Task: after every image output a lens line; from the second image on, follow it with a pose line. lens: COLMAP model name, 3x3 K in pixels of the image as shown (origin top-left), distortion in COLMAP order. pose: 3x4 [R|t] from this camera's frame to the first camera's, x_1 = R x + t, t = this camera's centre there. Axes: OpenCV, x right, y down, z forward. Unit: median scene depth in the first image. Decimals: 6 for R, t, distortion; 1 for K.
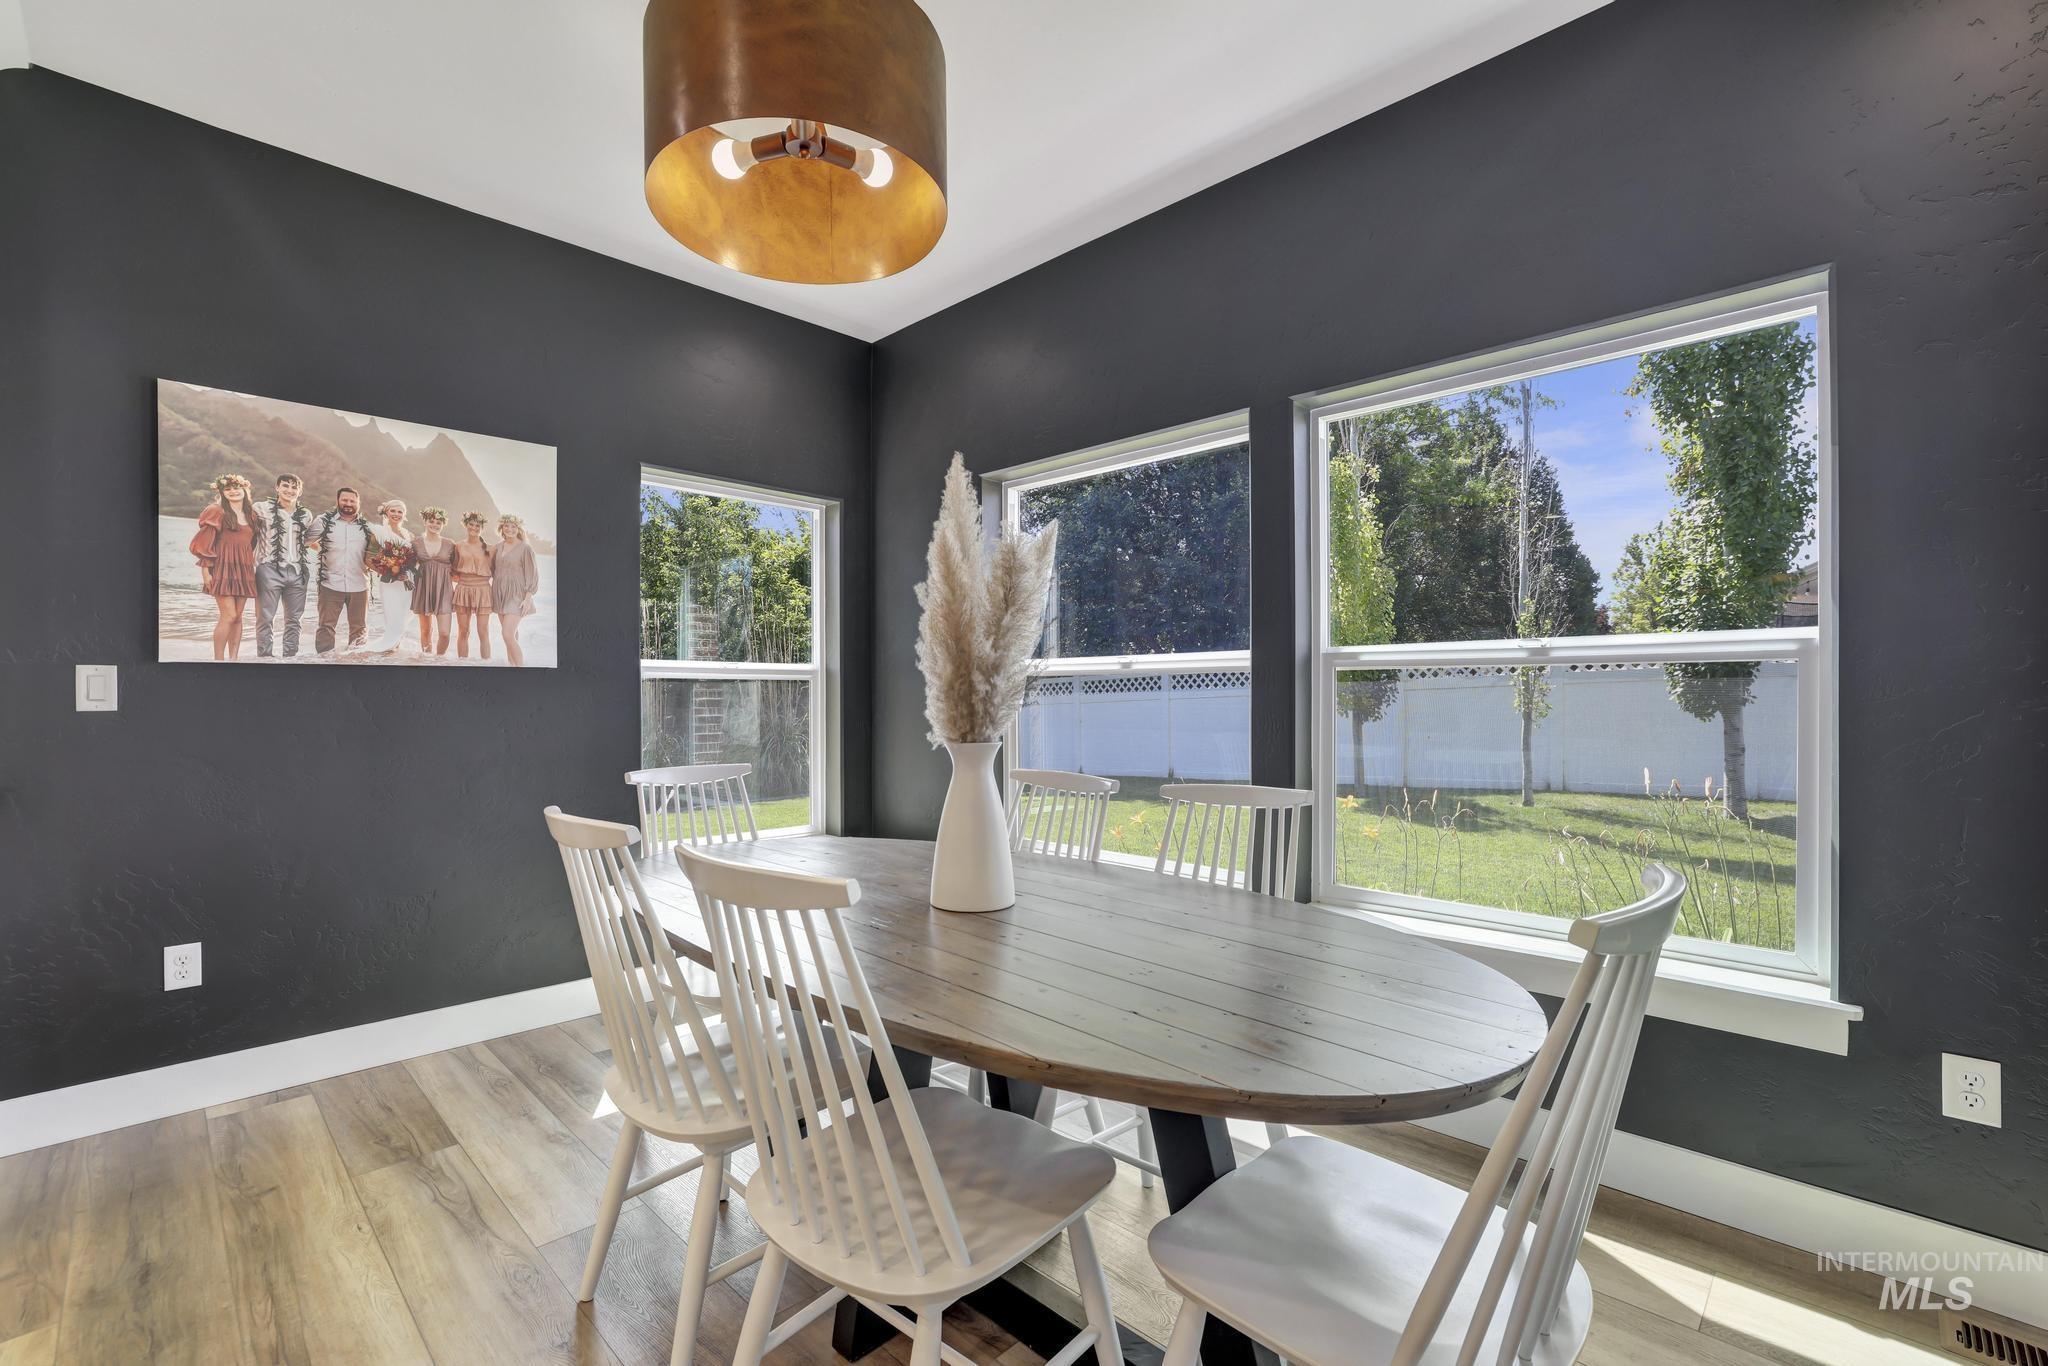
lens RADIAL K [[883.3, 0, 1022.0], [0, 883.3, 690.4], [0, 0, 1]] dist [-0.022963, 0.000073]
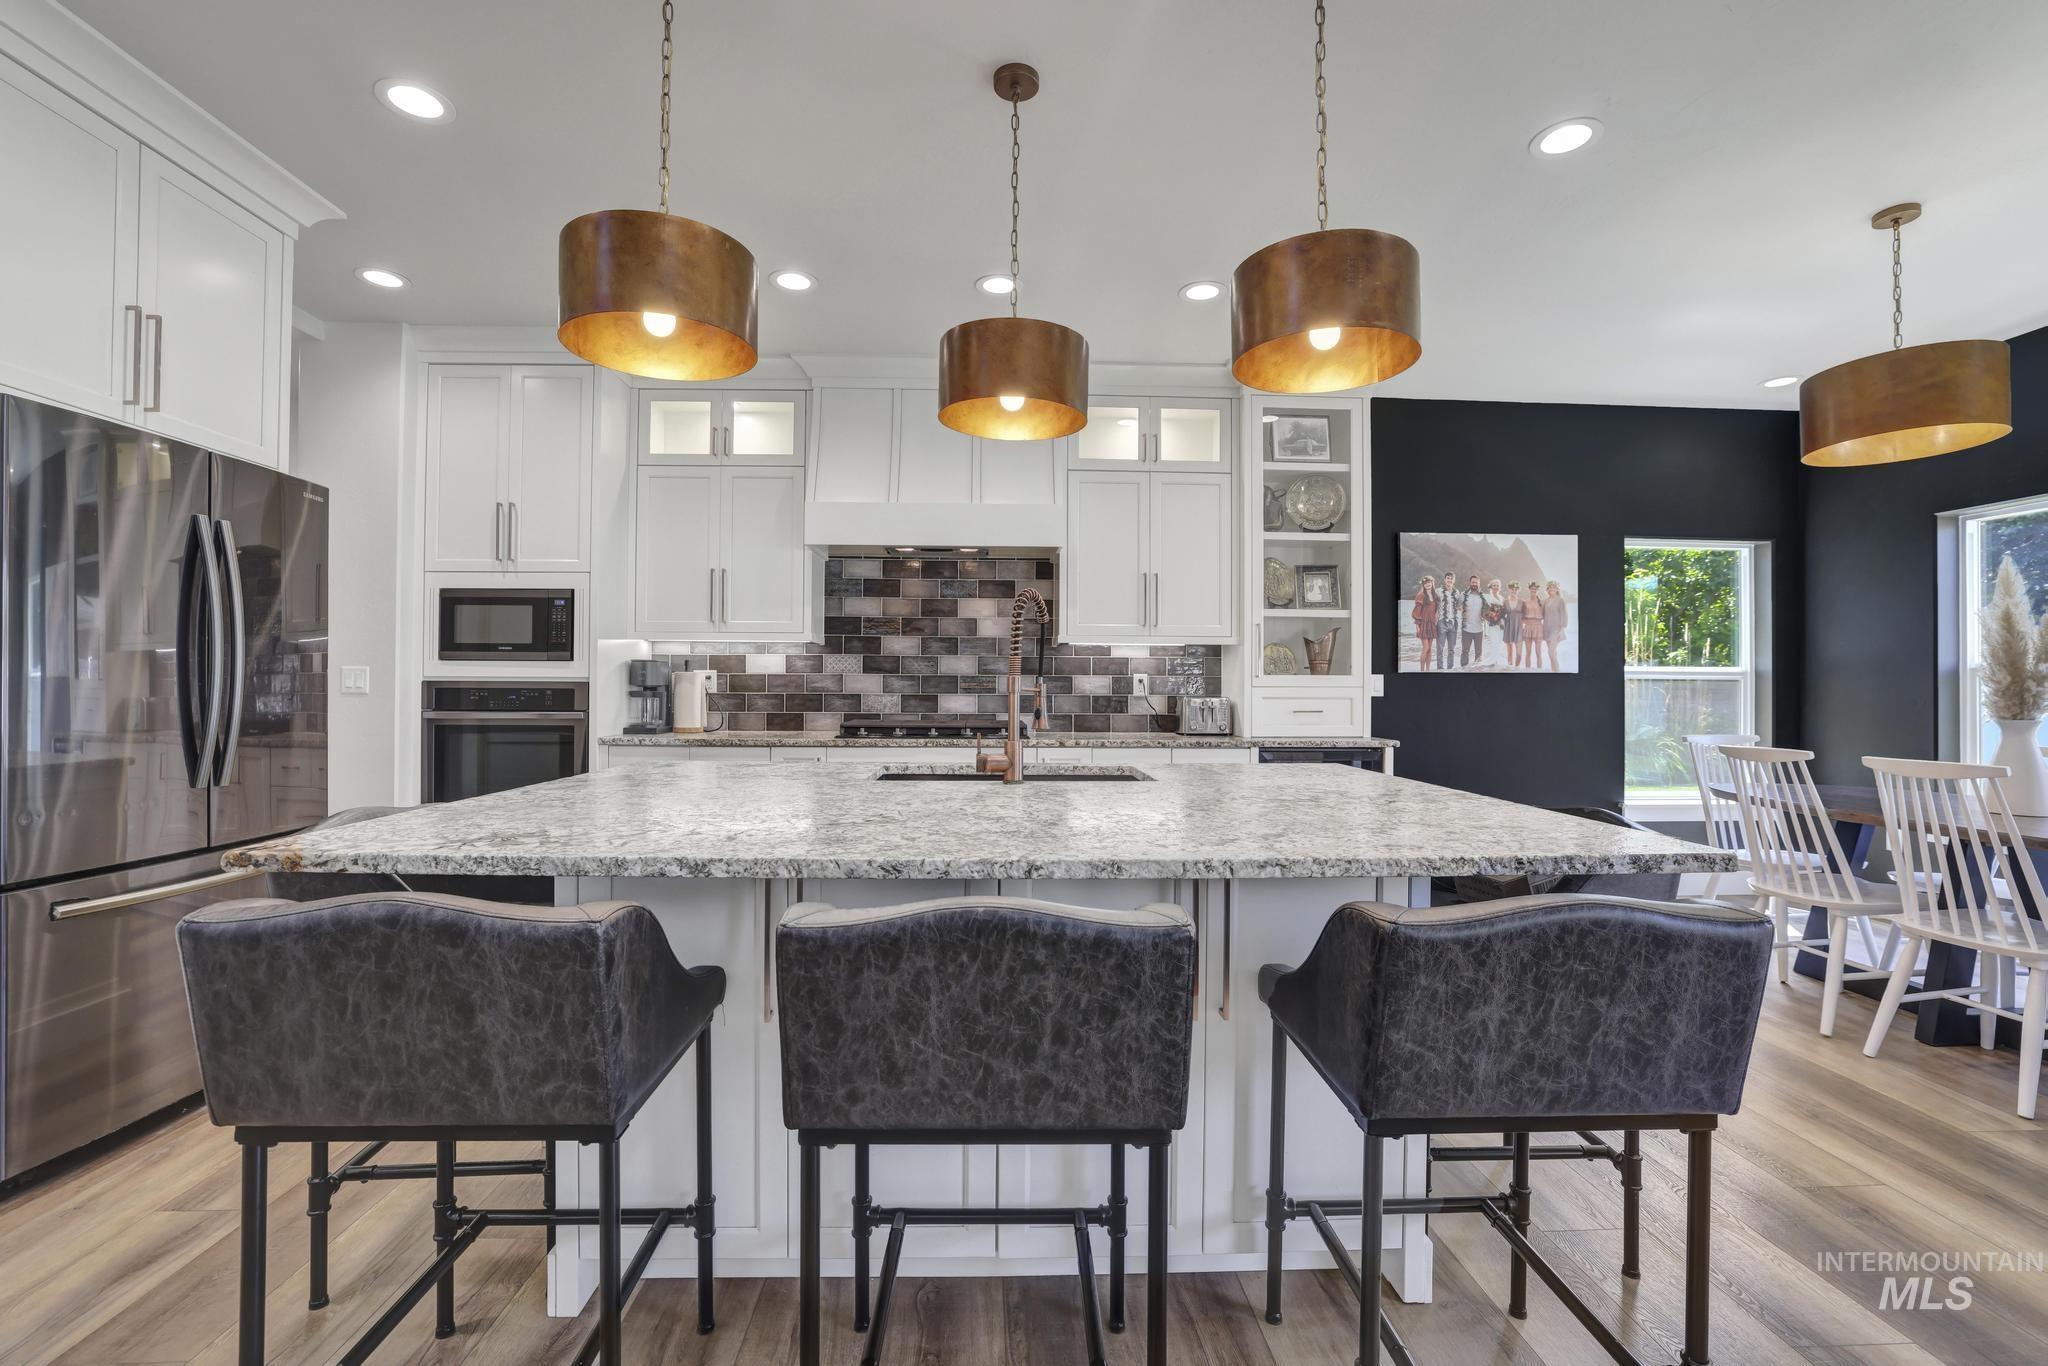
lens RADIAL K [[883.3, 0, 1034.7], [0, 883.3, 685.5], [0, 0, 1]] dist [-0.022963, 0.000073]
pose [[0.741902, 0.004516, -0.670493, -0.218451], [-0.003215, 0.999990, 0.003178, -0.005453], [0.670501, -0.000203, 0.741909, -0.956310]]
